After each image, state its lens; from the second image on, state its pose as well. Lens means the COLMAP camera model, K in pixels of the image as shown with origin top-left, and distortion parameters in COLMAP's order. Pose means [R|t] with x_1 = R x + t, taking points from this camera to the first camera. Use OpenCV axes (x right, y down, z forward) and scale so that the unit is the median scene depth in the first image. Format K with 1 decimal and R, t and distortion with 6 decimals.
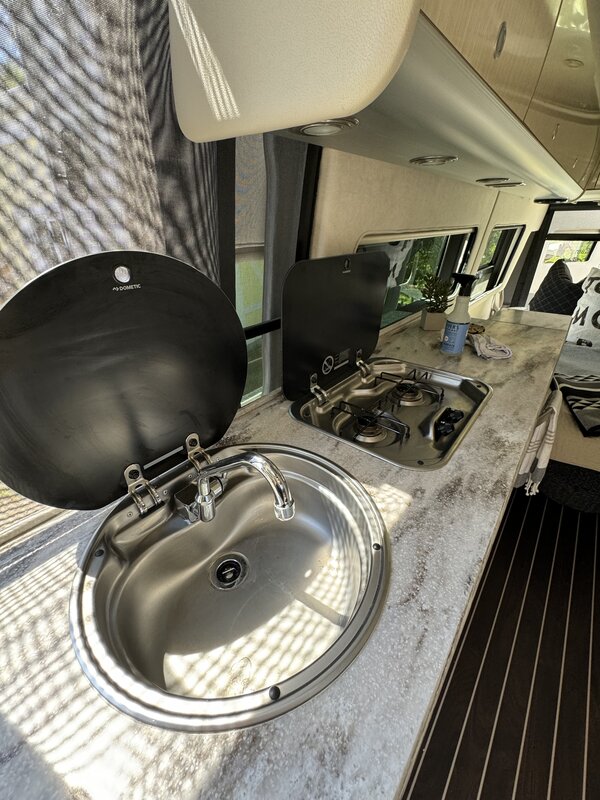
lens RADIAL K [[326.2, 0, 298.1], [0, 326.2, 402.9], [0, 0, 1]] dist [0.001588, 0.000744]
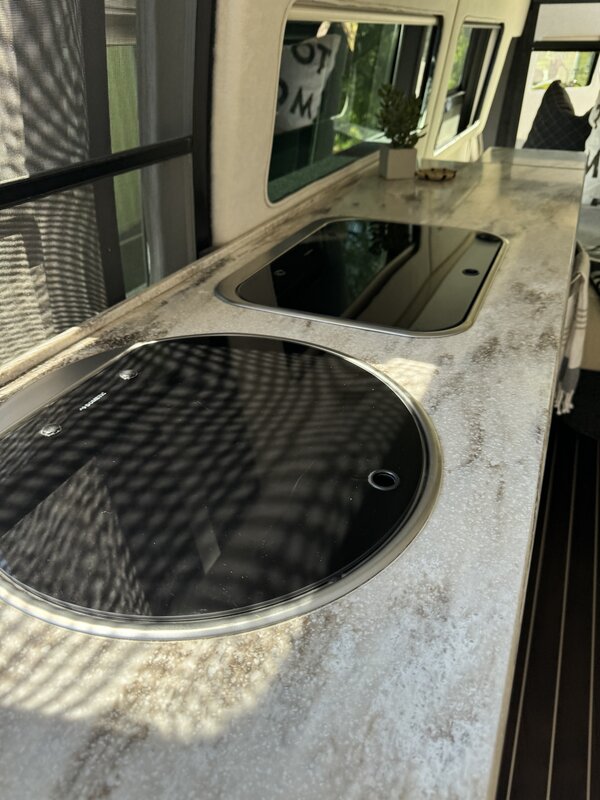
lens RADIAL K [[585.3, 0, 297.5], [0, 585.3, 395.6], [0, 0, 1]] dist [0.034496, -0.043474]
pose [[0.962780, -0.133687, 0.234911, -0.111039], [0.123834, 0.990706, 0.056276, 0.117770], [-0.240251, -0.025091, 0.970386, -0.058124]]
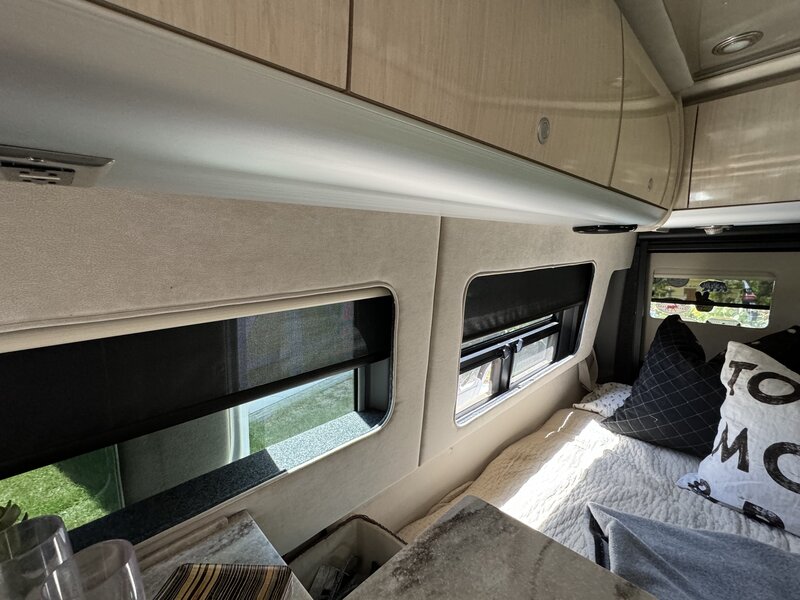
lens RADIAL K [[345.6, 0, 402.1], [0, 345.6, 295.8], [0, 0, 1]] dist [-0.002802, -0.000718]
pose [[0.995724, 0.007296, -0.092090, 0.873960], [-0.039850, 0.933278, -0.356938, -0.533447], [0.083341, 0.359082, 0.929578, 0.863109]]
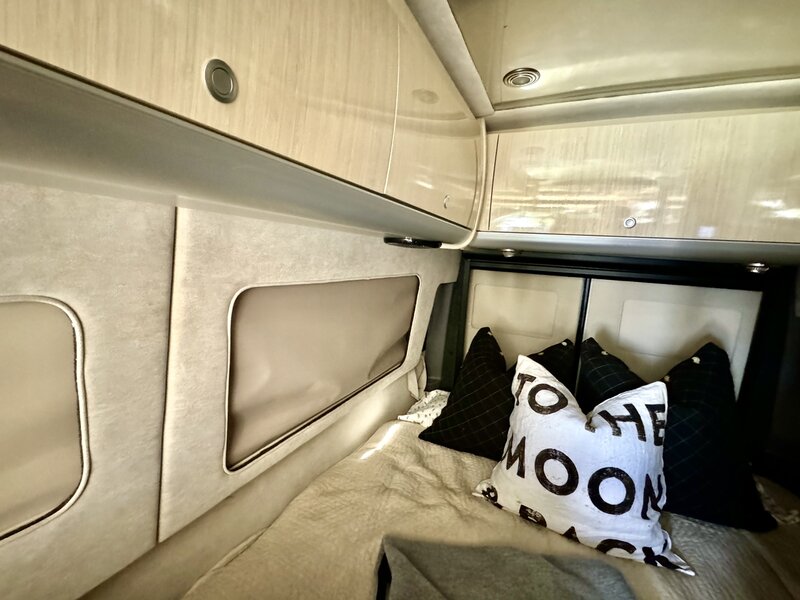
lens RADIAL K [[345.6, 0, 404.2], [0, 345.6, 295.9], [0, 0, 1]] dist [-0.002802, -0.000718]
pose [[0.961162, 0.040243, 0.273034, 1.075749], [0.060009, 0.935167, -0.349087, -0.623105], [-0.269380, 0.351914, 0.896432, 0.963975]]
